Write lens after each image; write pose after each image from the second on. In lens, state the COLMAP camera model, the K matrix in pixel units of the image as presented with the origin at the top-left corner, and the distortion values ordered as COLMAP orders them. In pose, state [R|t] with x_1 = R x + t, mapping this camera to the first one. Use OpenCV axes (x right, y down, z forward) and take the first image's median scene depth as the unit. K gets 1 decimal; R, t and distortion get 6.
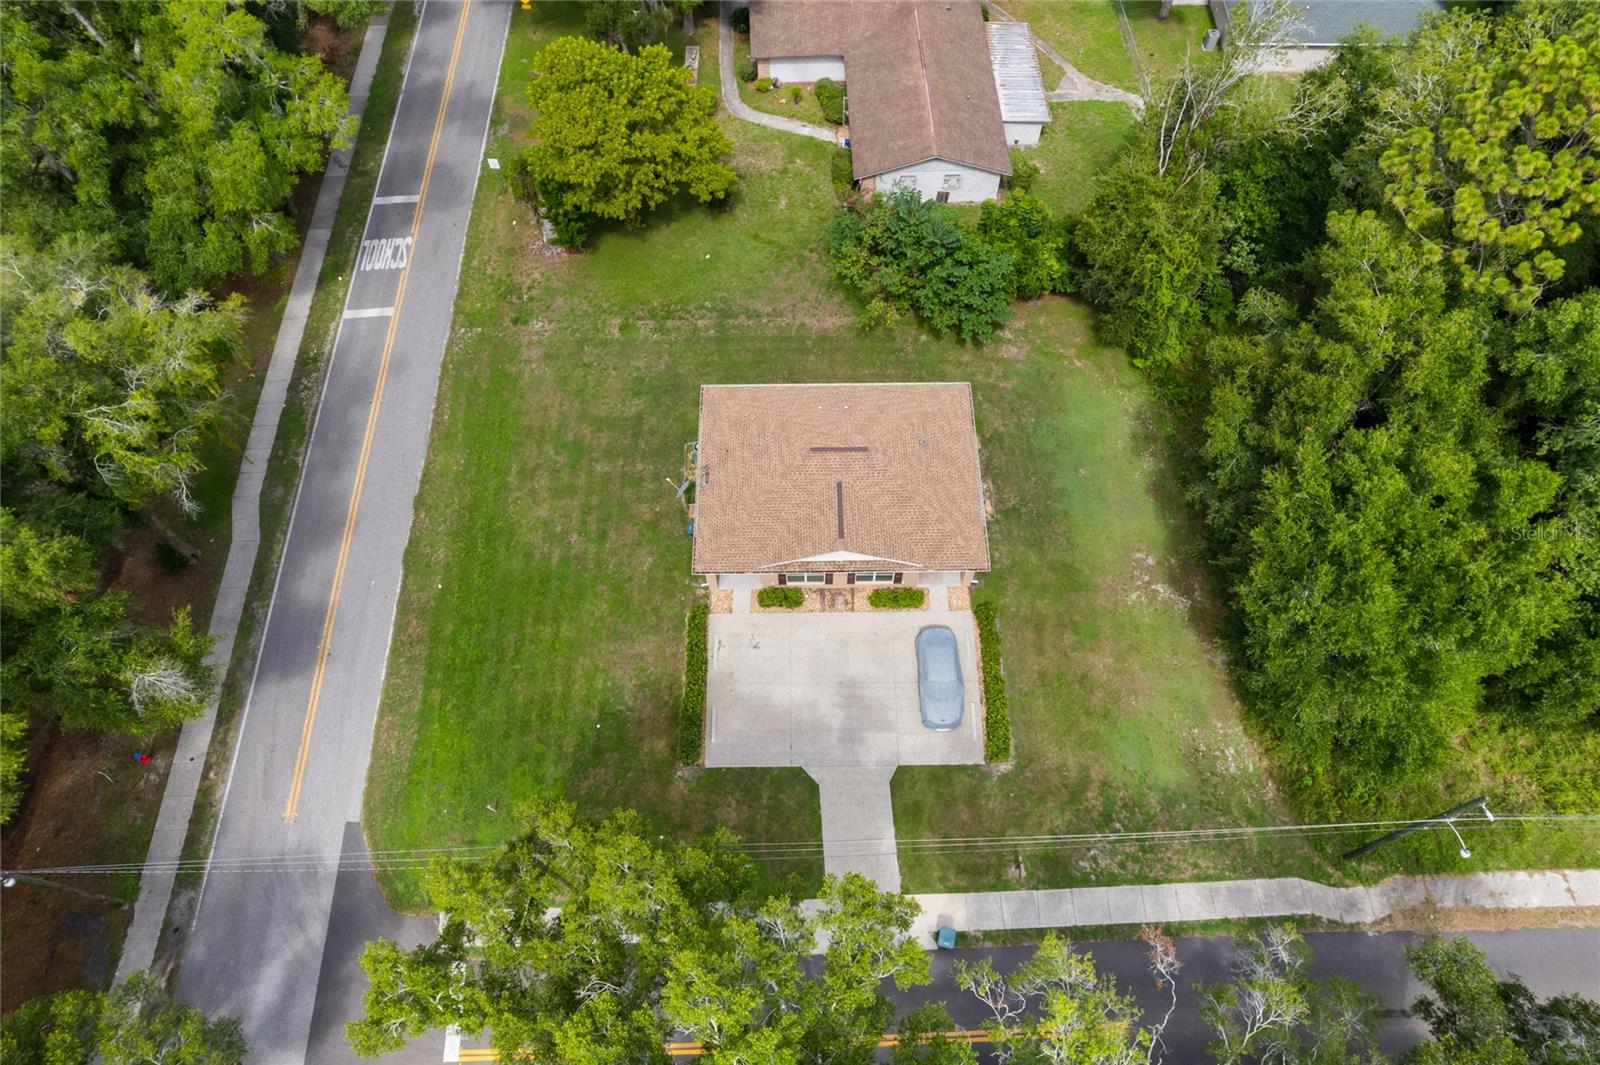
lens RADIAL K [[1025.3, 0, 807.0], [0, 1025.3, 531.2], [0, 0, 1]] dist [-0.069326, 0.060810]
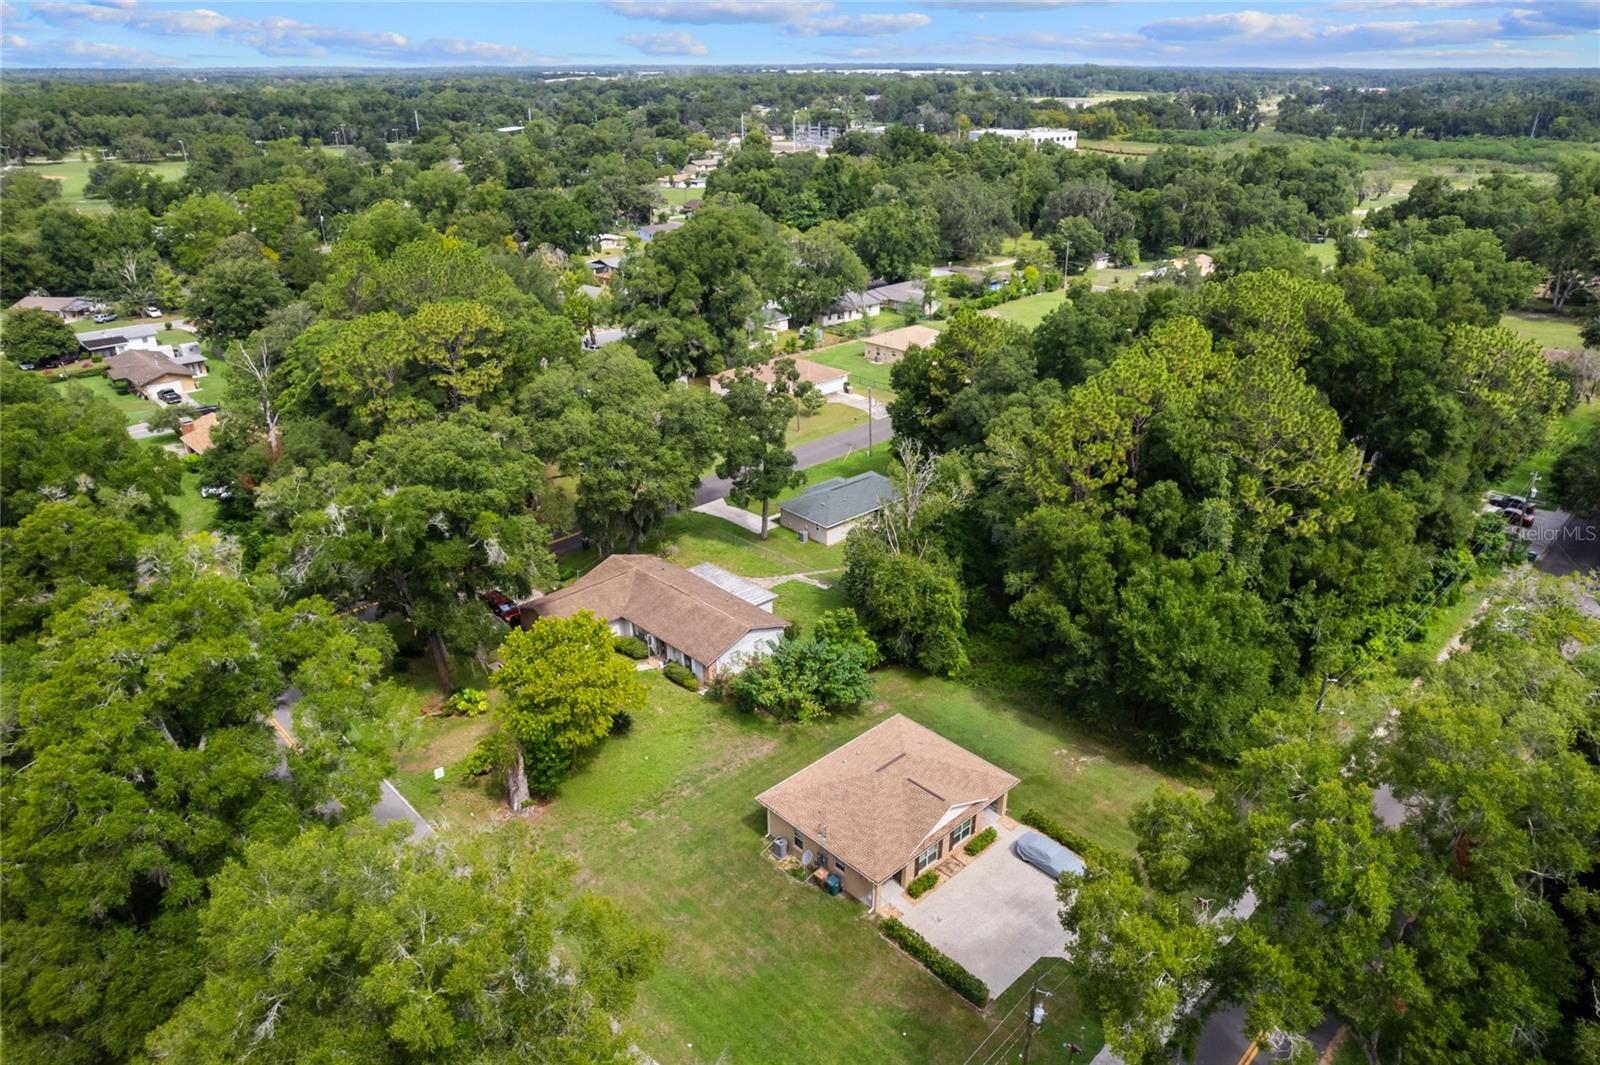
lens RADIAL K [[1025.3, 0, 807.0], [0, 1025.3, 531.2], [0, 0, 1]] dist [-0.069326, 0.060810]
pose [[0.730218, -0.278150, 0.624030, -0.789655], [0.598916, 0.700114, -0.388768, 0.161318], [-0.328757, 0.657627, 0.677824, -0.088773]]
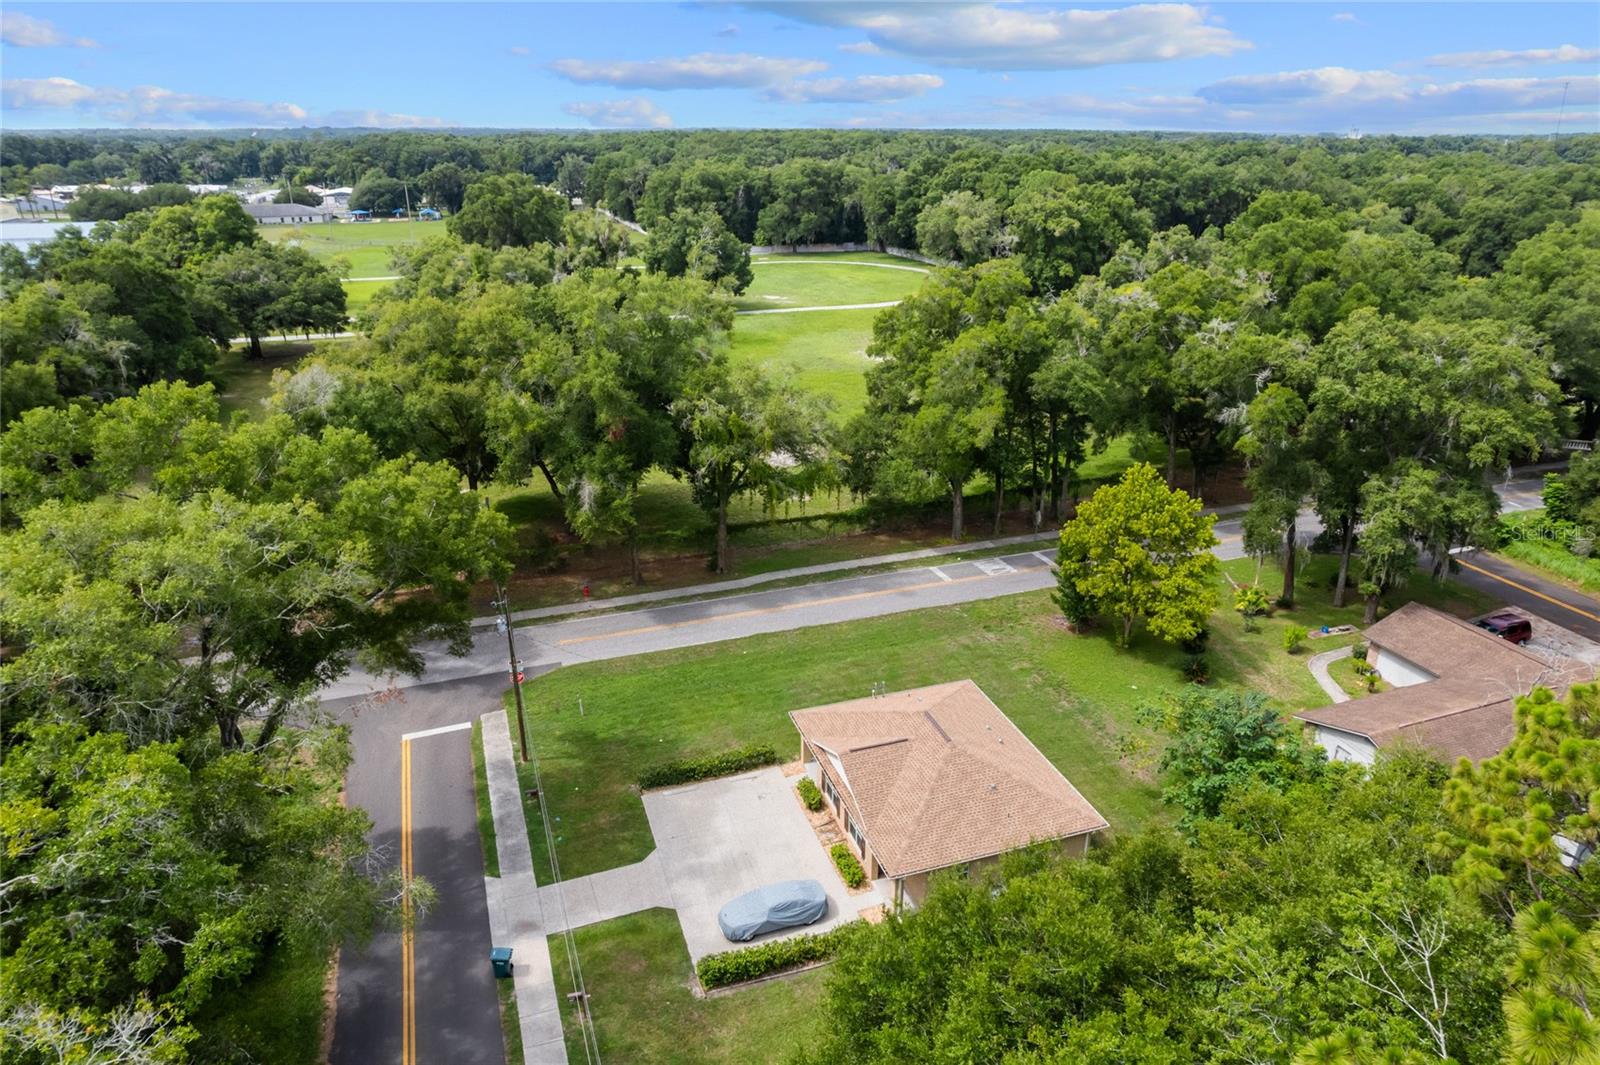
lens RADIAL K [[1025.3, 0, 807.0], [0, 1025.3, 531.2], [0, 0, 1]] dist [-0.069326, 0.060810]
pose [[0.309353, 0.358574, -0.880753, 0.799914], [-0.837047, 0.542205, -0.073258, -0.002149], [0.451280, 0.759894, 0.467876, 0.300003]]
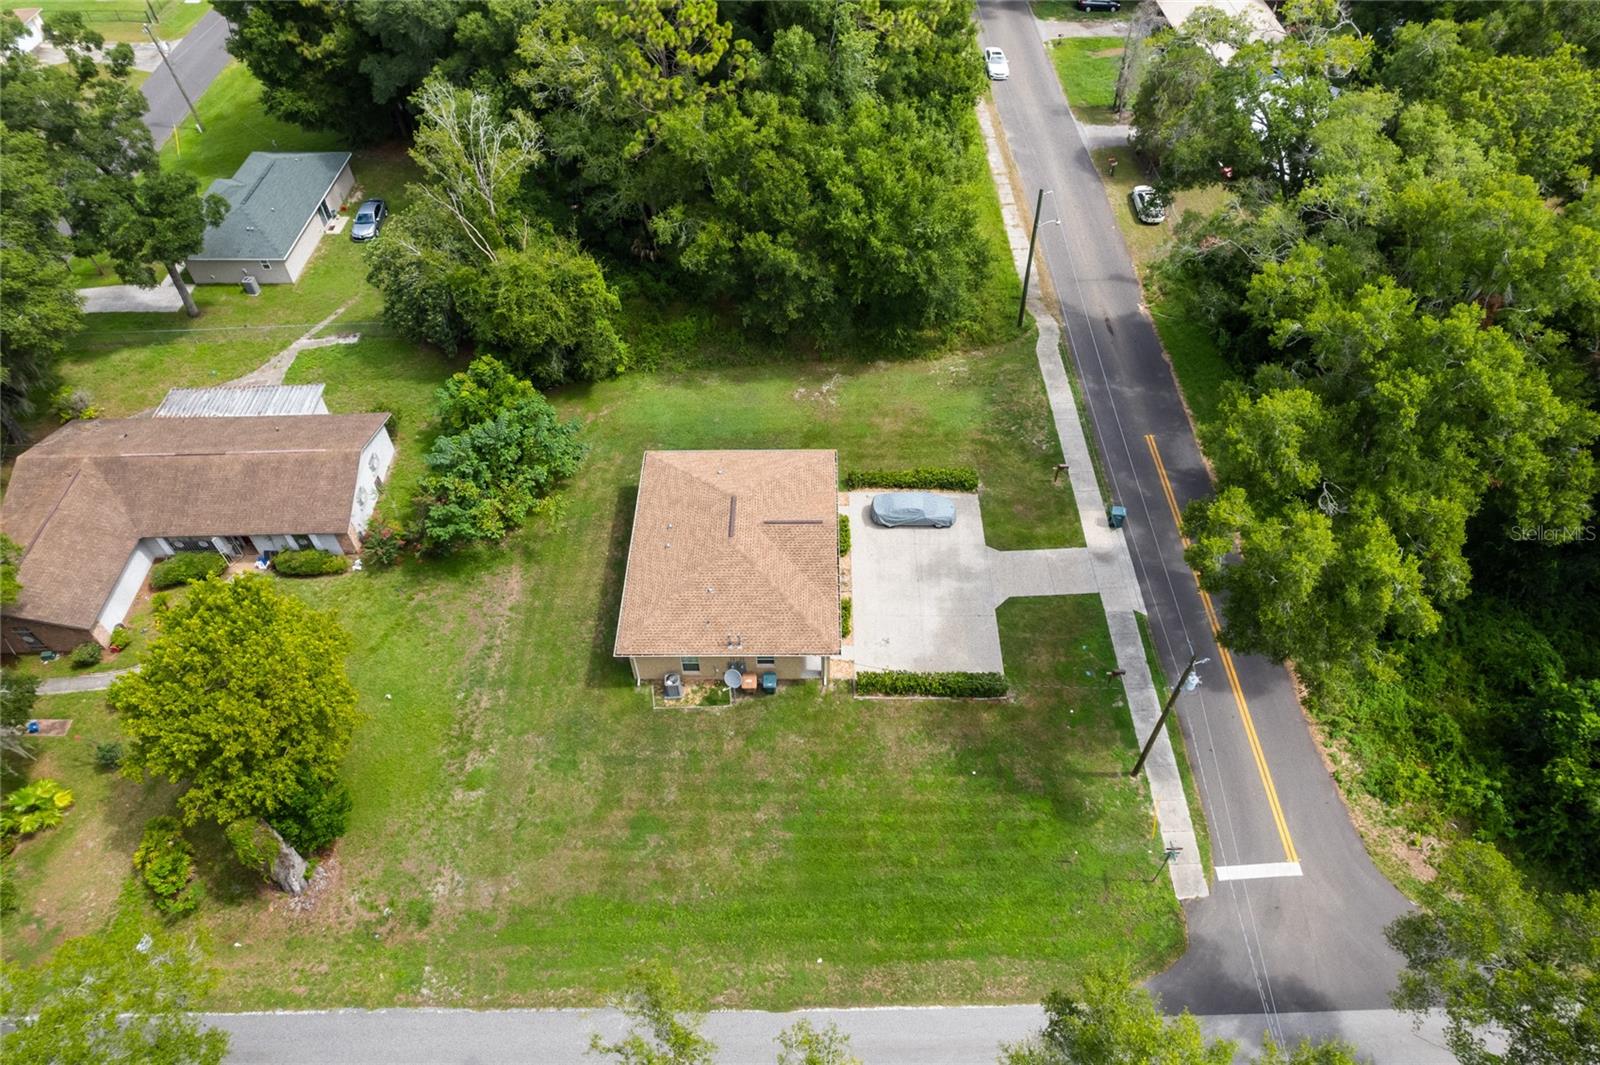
lens RADIAL K [[1025.3, 0, 807.0], [0, 1025.3, 531.2], [0, 0, 1]] dist [-0.069326, 0.060810]
pose [[0.012221, -0.751286, 0.659864, -0.661300], [0.883499, 0.317156, 0.344734, -0.362065], [-0.468274, 0.578776, 0.667636, 0.251088]]
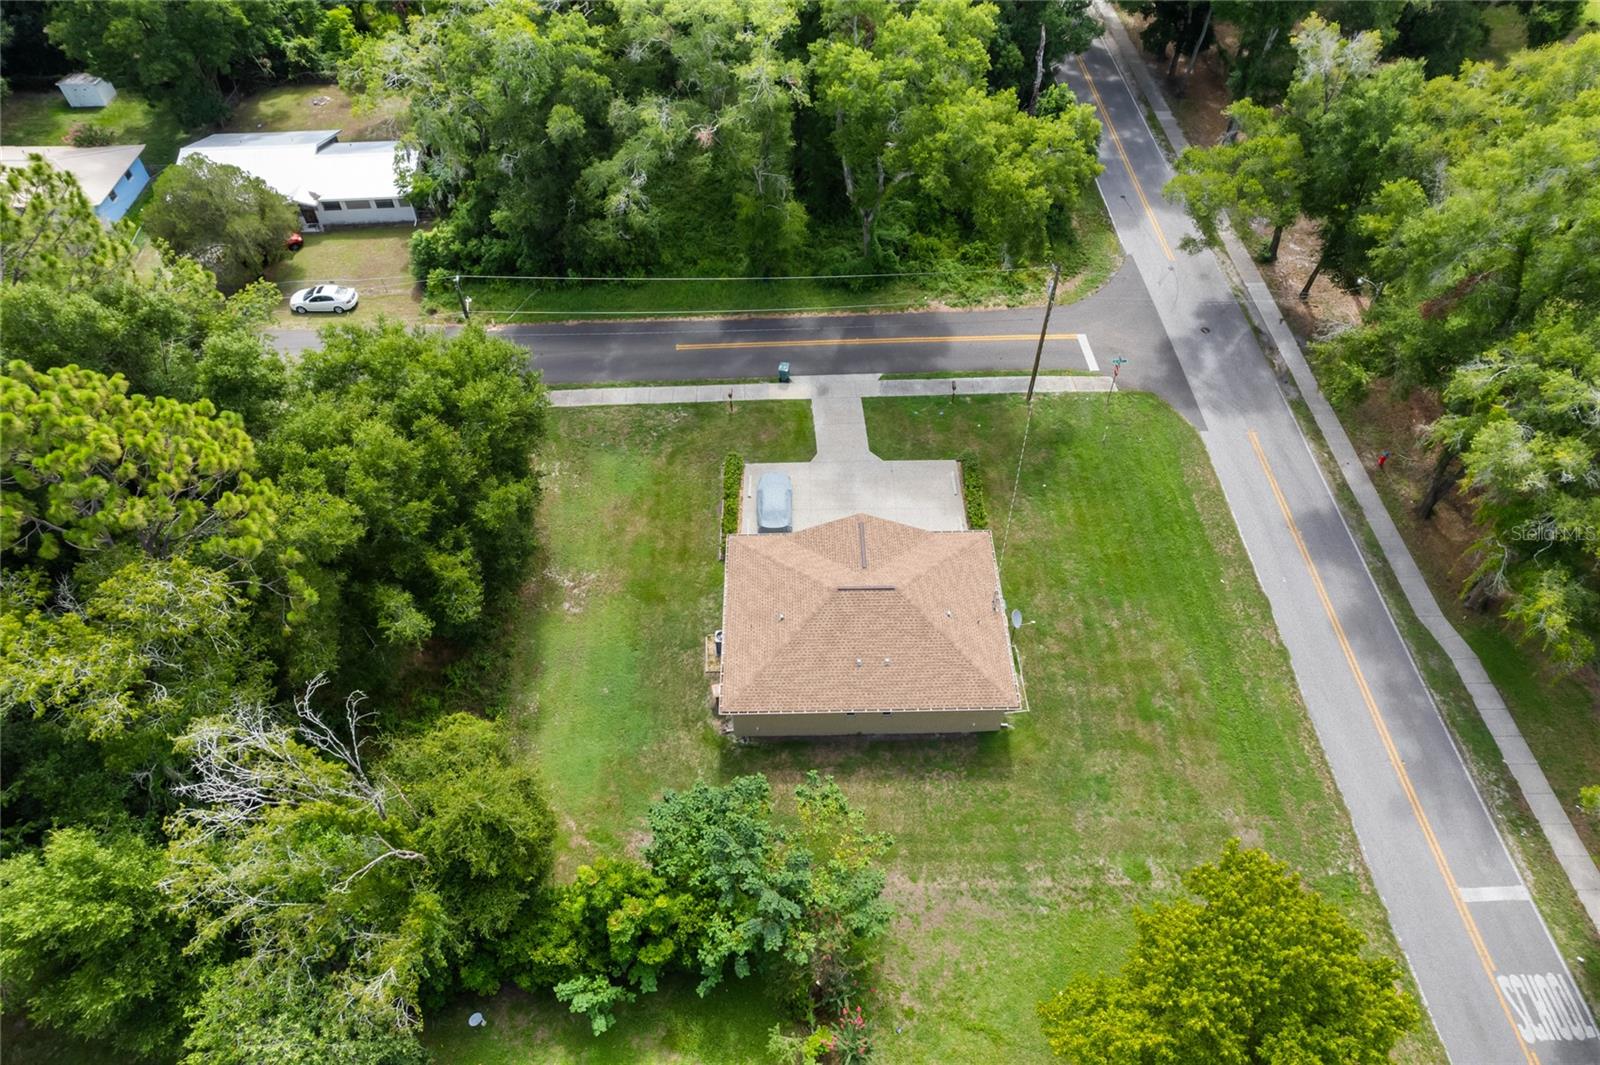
lens RADIAL K [[1025.3, 0, 807.0], [0, 1025.3, 531.2], [0, 0, 1]] dist [-0.069326, 0.060810]
pose [[-0.999897, 0.012151, 0.007605, 0.079143], [0.002777, -0.356293, 0.934370, -0.971970], [0.014063, 0.934295, 0.356223, 0.567419]]
